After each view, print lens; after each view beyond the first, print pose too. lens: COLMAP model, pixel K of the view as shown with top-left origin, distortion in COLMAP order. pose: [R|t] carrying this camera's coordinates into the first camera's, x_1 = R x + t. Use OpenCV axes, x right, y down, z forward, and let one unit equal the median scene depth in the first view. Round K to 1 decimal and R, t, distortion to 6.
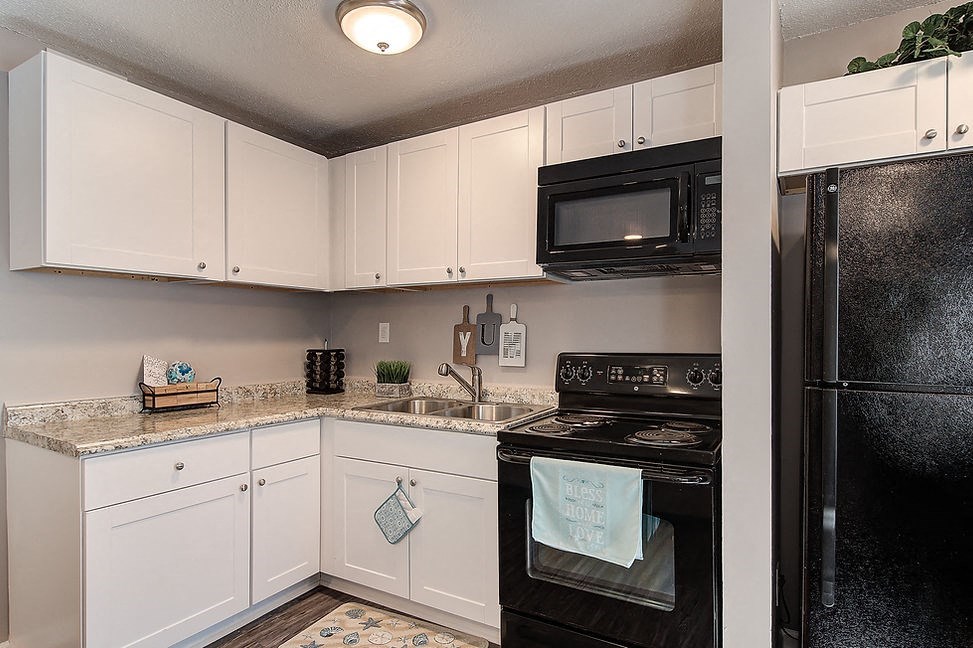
lens RADIAL K [[520.8, 0, 489.8], [0, 520.8, 338.4], [0, 0, 1]] dist [-0.002482, -0.001433]
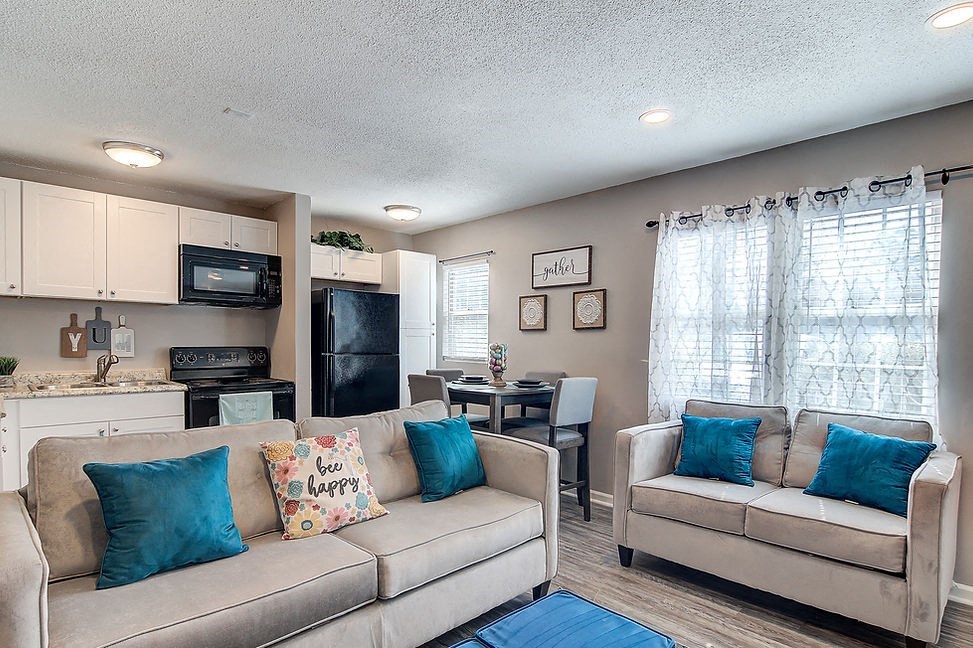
lens RADIAL K [[525.6, 0, 483.3], [0, 525.6, 357.6], [0, 0, 1]] dist [-0.001470, -0.000621]
pose [[0.291998, -0.022848, 0.956146, -1.281170], [-0.004468, 0.999671, 0.025252, 0.014132], [-0.956409, -0.011646, 0.291799, -0.503779]]
